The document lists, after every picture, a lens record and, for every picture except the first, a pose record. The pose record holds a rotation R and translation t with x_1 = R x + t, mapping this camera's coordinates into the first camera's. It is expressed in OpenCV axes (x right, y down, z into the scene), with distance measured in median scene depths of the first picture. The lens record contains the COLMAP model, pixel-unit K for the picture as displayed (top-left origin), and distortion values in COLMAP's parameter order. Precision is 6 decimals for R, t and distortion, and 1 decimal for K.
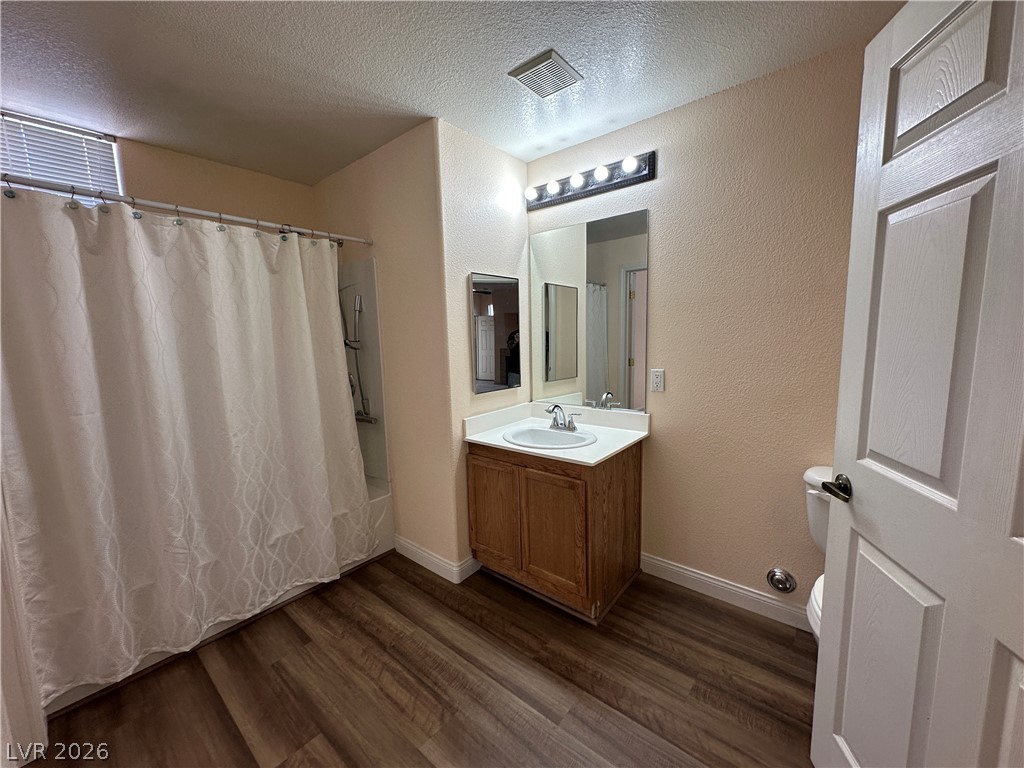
lens RADIAL K [[407.7, 0, 512.3], [0, 407.7, 385.9], [0, 0, 1]] dist [0.003352, 0.000154]
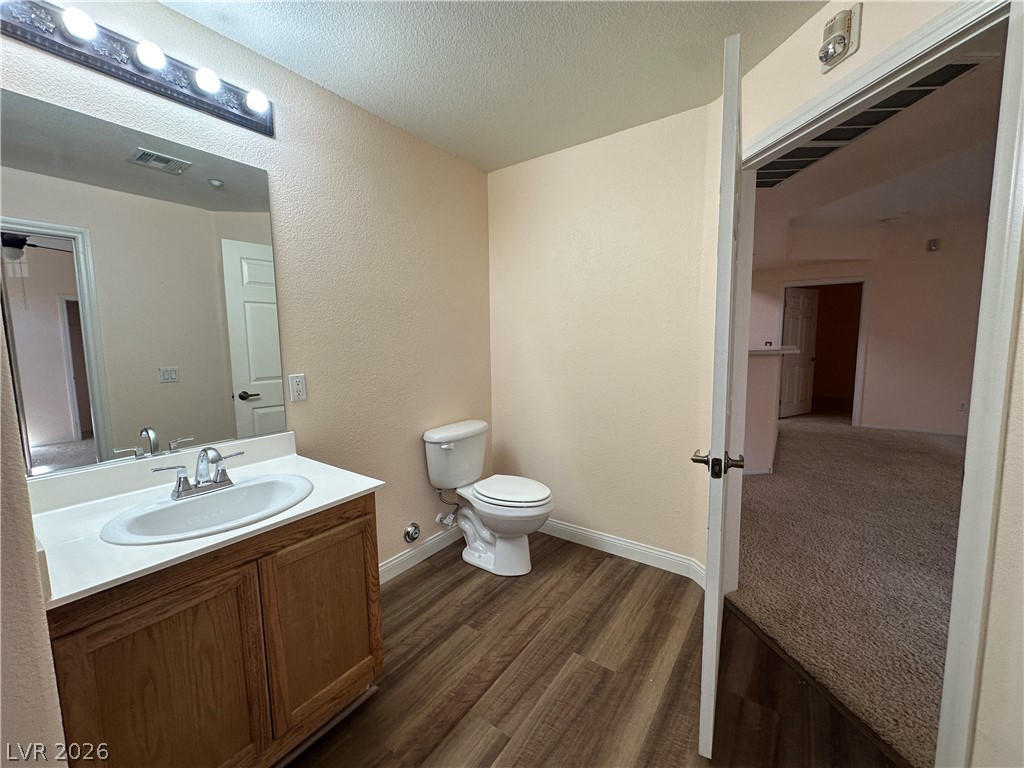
lens RADIAL K [[407.7, 0, 514.6], [0, 407.7, 383.0], [0, 0, 1]] dist [0.003352, 0.000154]
pose [[-0.078718, -0.077501, 0.993880, -0.603057], [0.136038, 0.986812, 0.087724, -0.042946], [-0.987571, 0.142111, -0.067137, 0.747662]]
